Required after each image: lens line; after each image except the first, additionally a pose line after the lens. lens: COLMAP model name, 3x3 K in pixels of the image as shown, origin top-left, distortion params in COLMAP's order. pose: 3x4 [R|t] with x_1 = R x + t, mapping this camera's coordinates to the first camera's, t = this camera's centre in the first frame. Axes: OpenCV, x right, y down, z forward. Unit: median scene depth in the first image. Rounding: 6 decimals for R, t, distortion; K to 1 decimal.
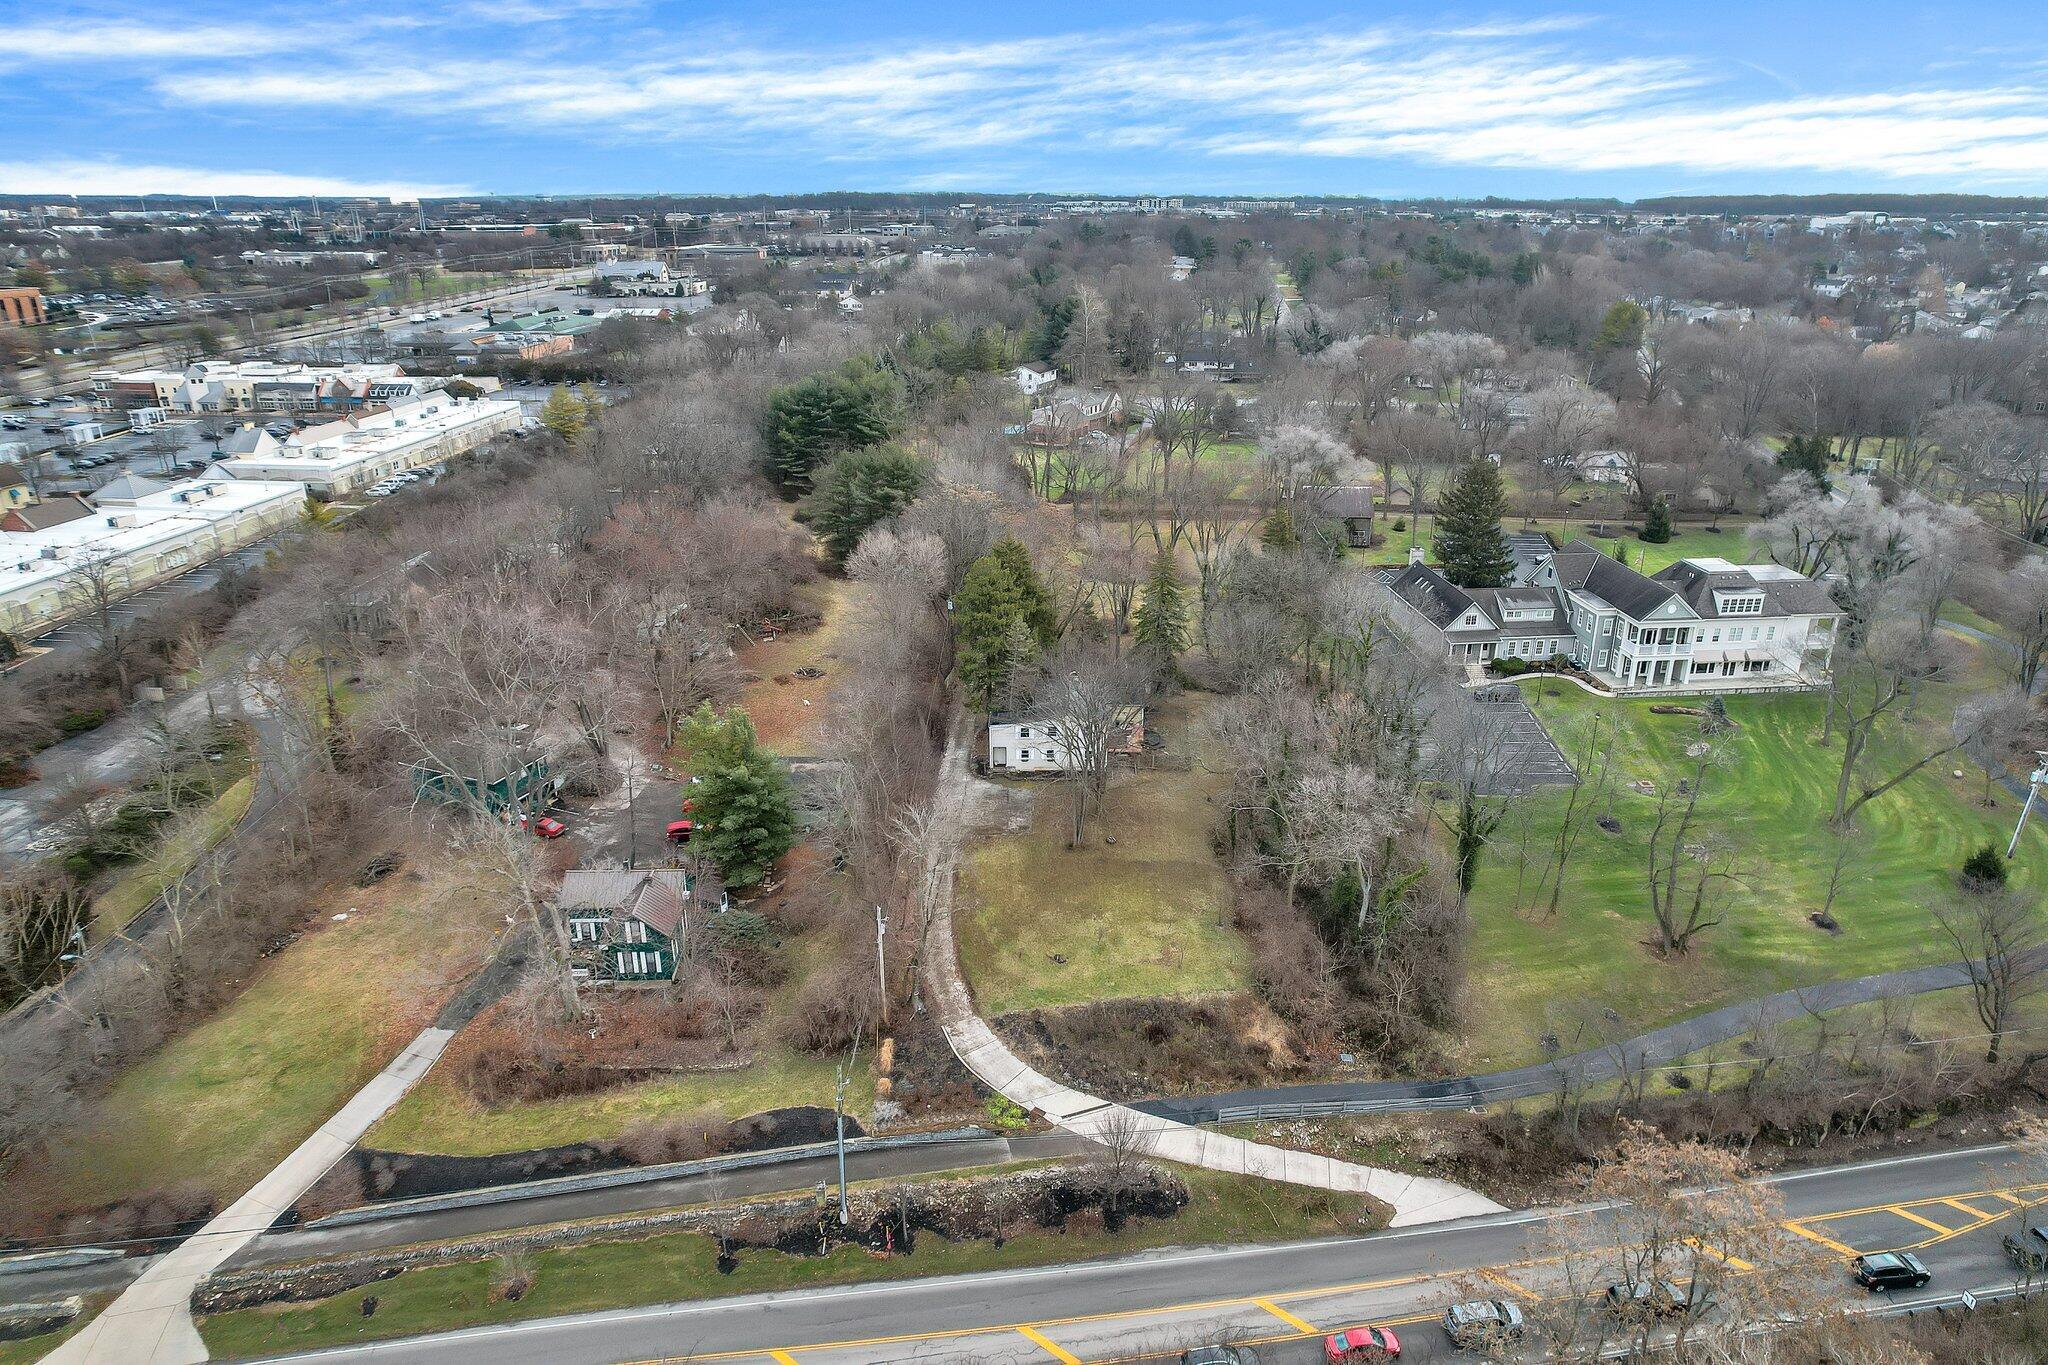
lens RADIAL K [[1301.9, 0, 1024.0], [0, 1301.9, 682.5], [0, 0, 1]] dist [-0.069731, 0.000128]
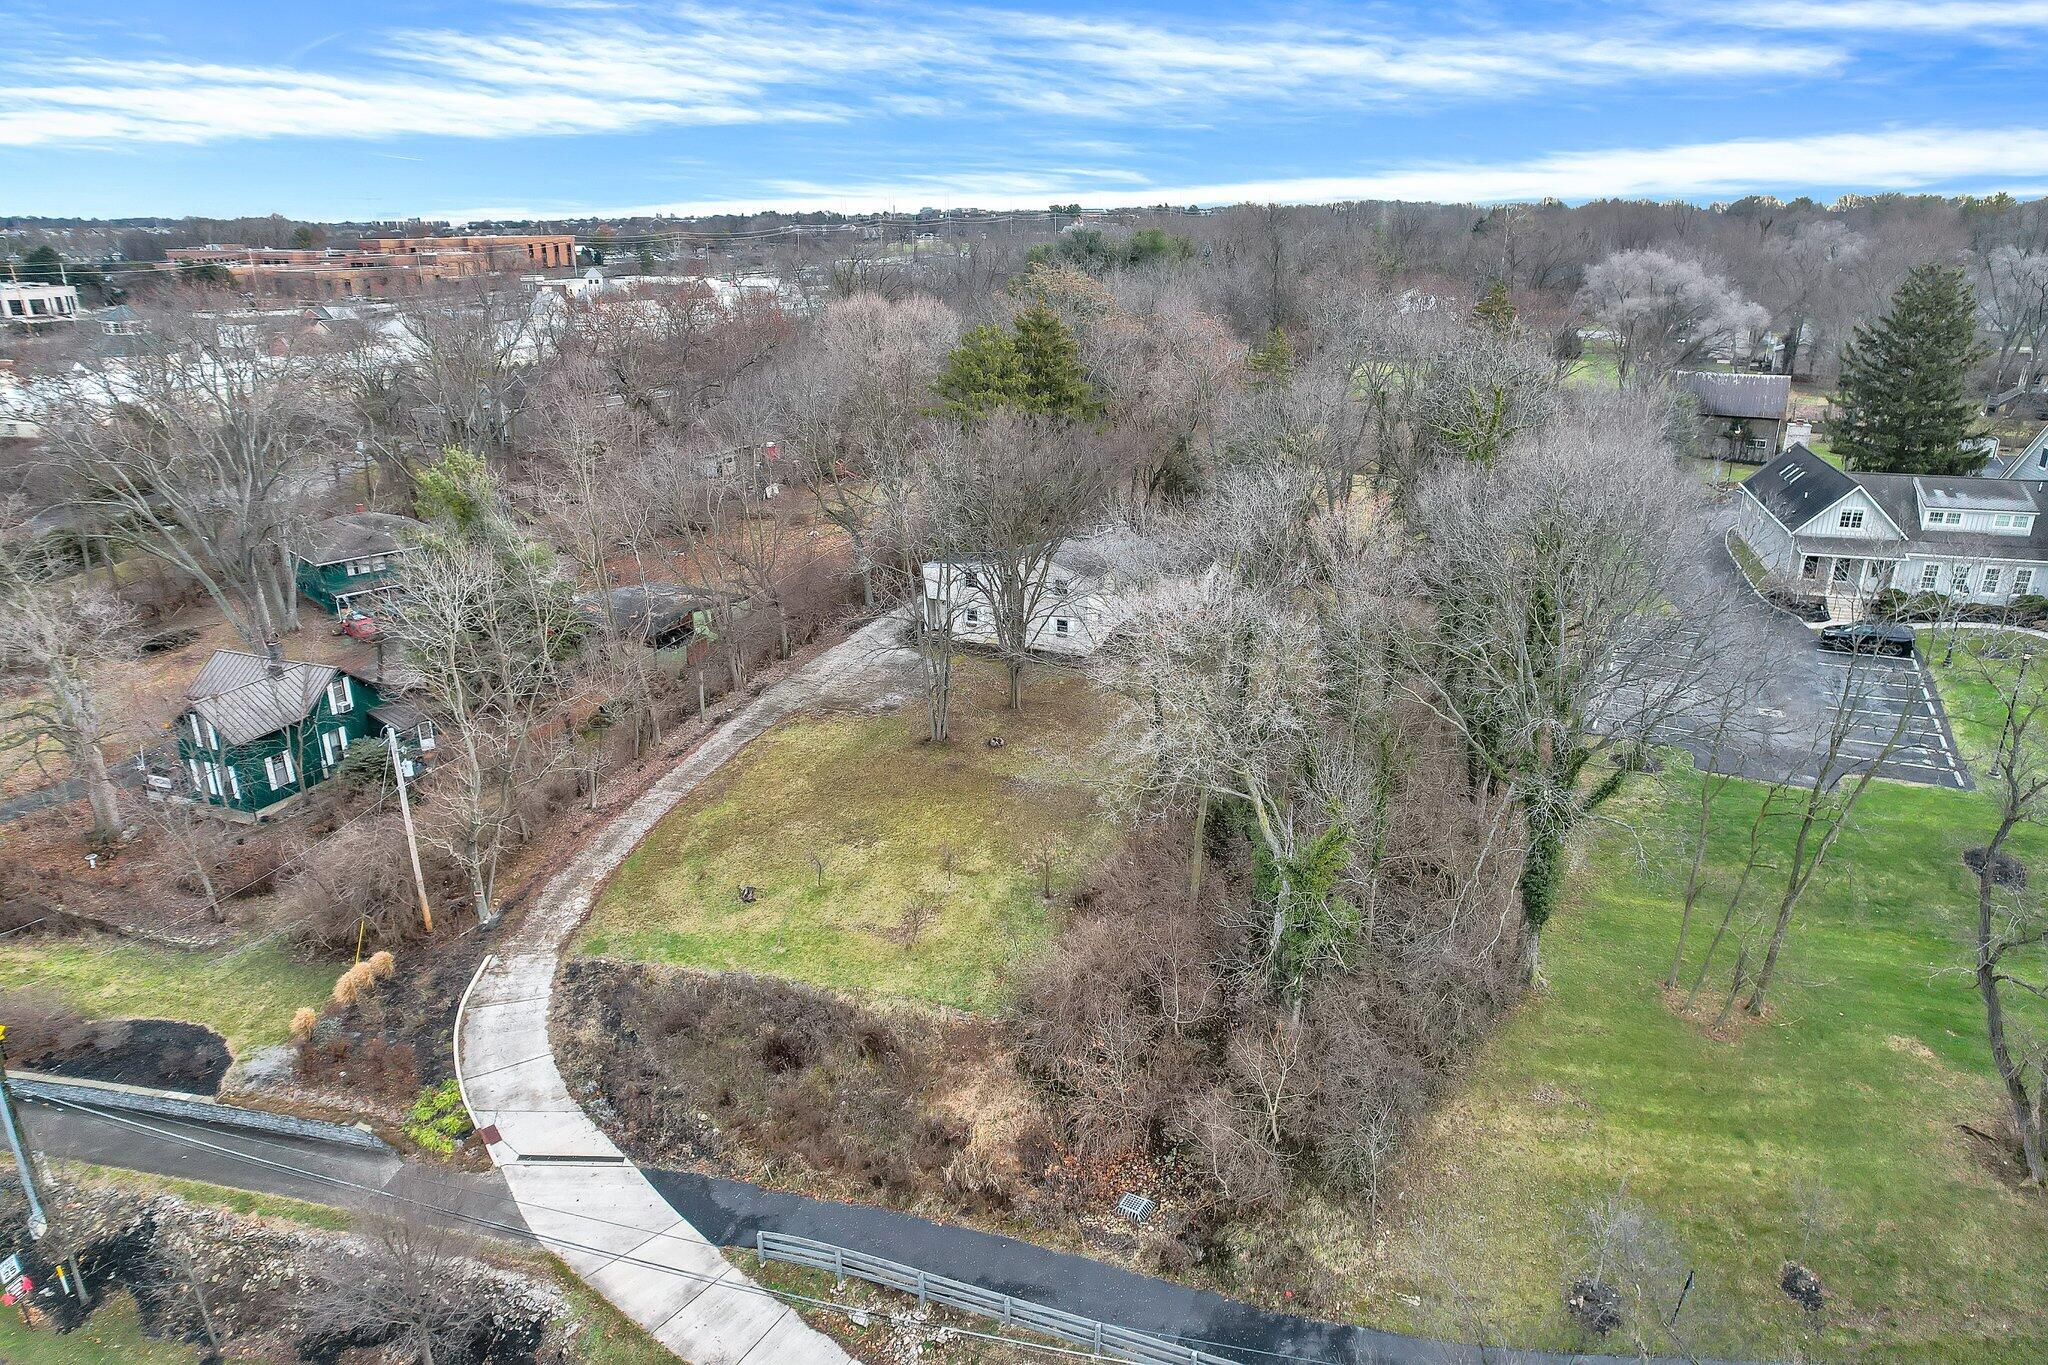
lens RADIAL K [[1312.0, 0, 1059.3], [0, 1312.0, 684.3], [0, 0, 1]] dist [-0.085083, 0.073084]
pose [[0.922146, 0.125160, -0.366036, 0.394819], [-0.136014, 0.990699, -0.003903, 0.119127], [0.362143, 0.053386, 0.930592, 0.581647]]
